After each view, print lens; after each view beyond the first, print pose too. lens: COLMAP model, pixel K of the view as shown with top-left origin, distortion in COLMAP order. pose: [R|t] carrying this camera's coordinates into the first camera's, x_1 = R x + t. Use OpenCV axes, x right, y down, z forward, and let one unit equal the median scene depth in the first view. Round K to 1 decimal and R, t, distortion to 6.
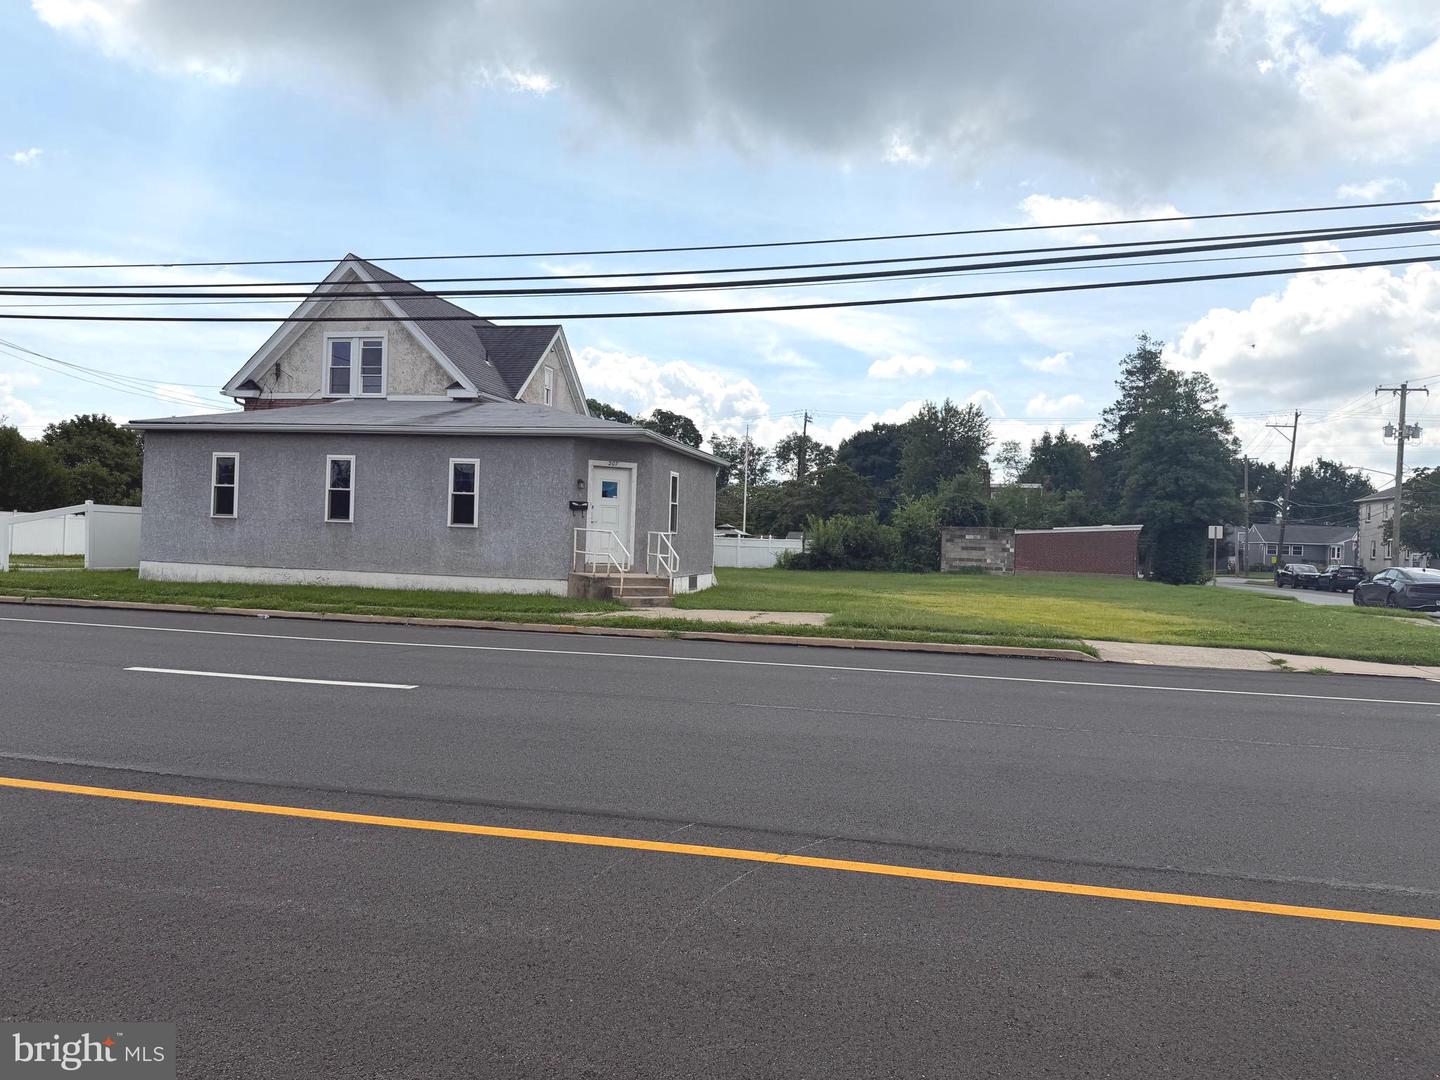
lens RADIAL K [[1004.0, 0, 720.0], [0, 1004.0, 540.0], [0, 0, 1]] dist [0.127279, -0.198722]
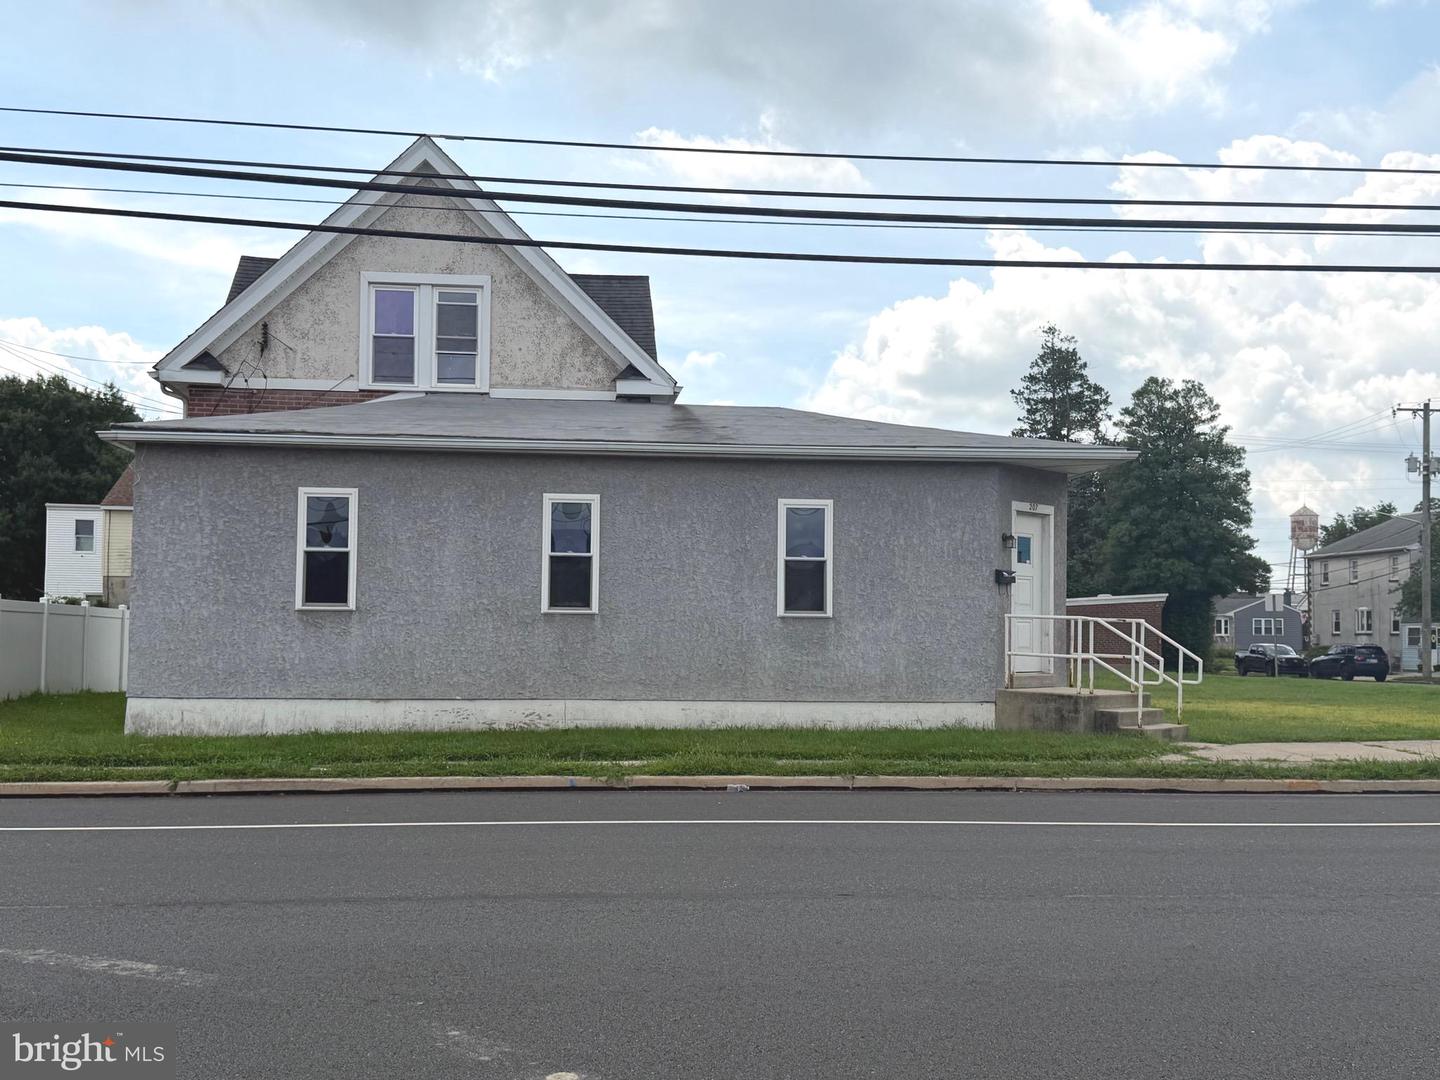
lens RADIAL K [[1561.1, 0, 720.0], [0, 1561.1, 540.0], [0, 0, 1]] dist [0.231253, -0.596018]
pose [[0.942757, -0.005922, 0.333427, -0.492967], [0.023460, 0.998543, -0.048596, -0.011718], [-0.332653, 0.053637, 0.941523, 0.133930]]
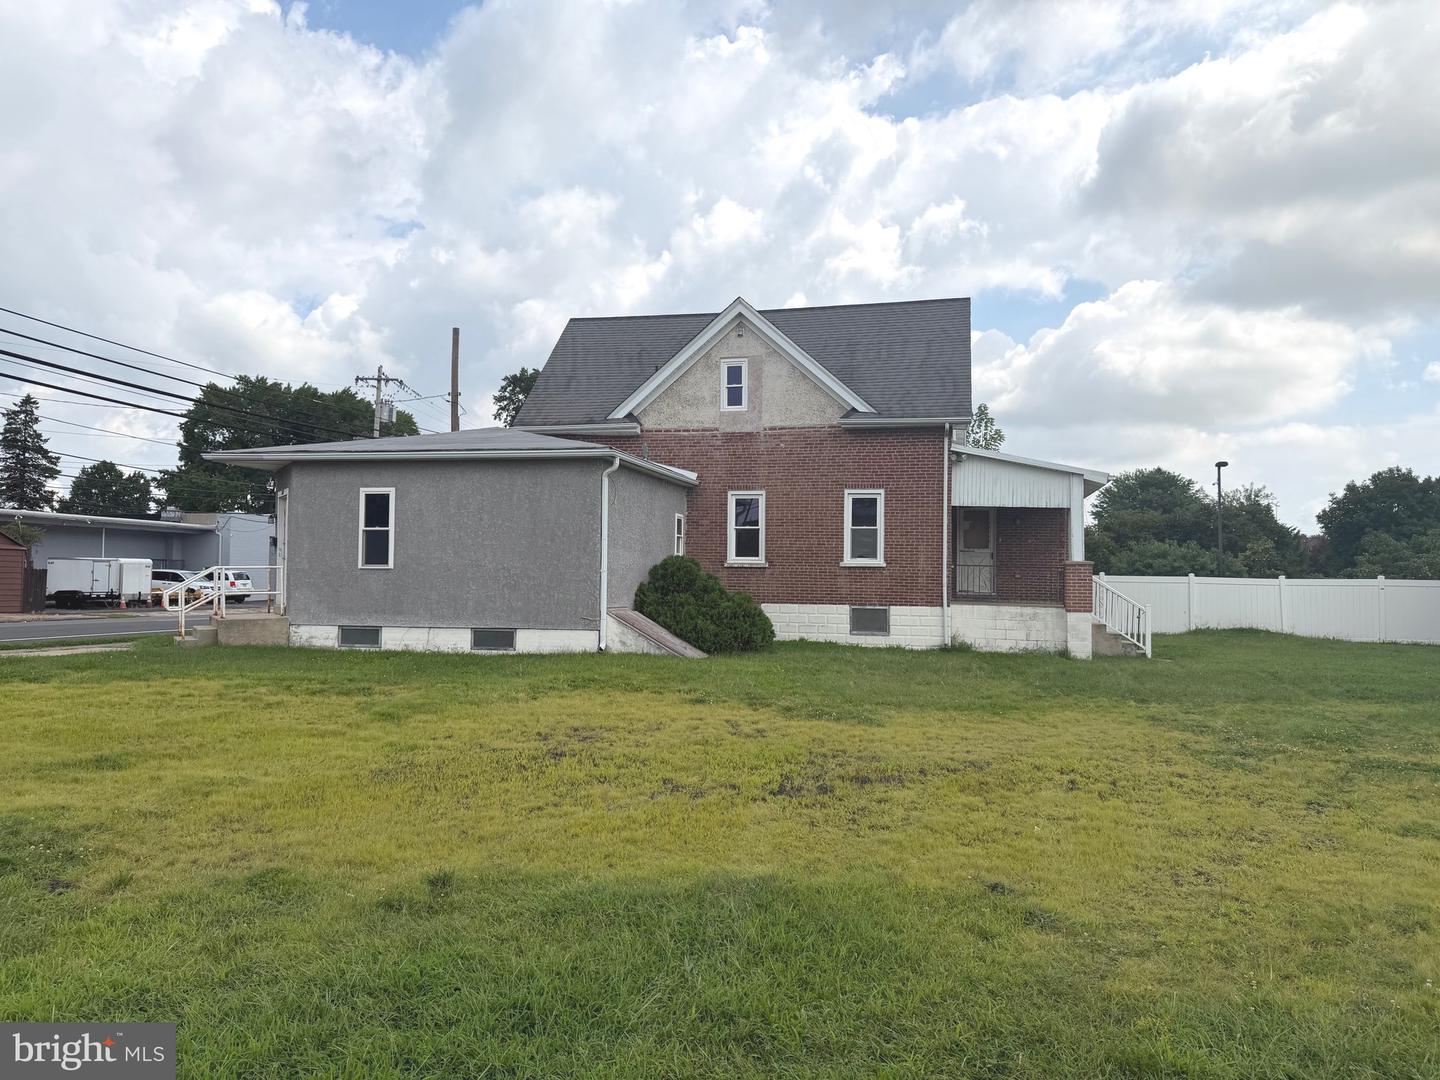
lens RADIAL K [[1004.0, 0, 720.0], [0, 1004.0, 540.0], [0, 0, 1]] dist [0.127279, -0.198722]
pose [[0.007551, -0.074980, -0.997156, 0.657417], [-0.010806, 0.997121, -0.075059, 0.024803], [0.999913, 0.011342, 0.006719, 1.129124]]
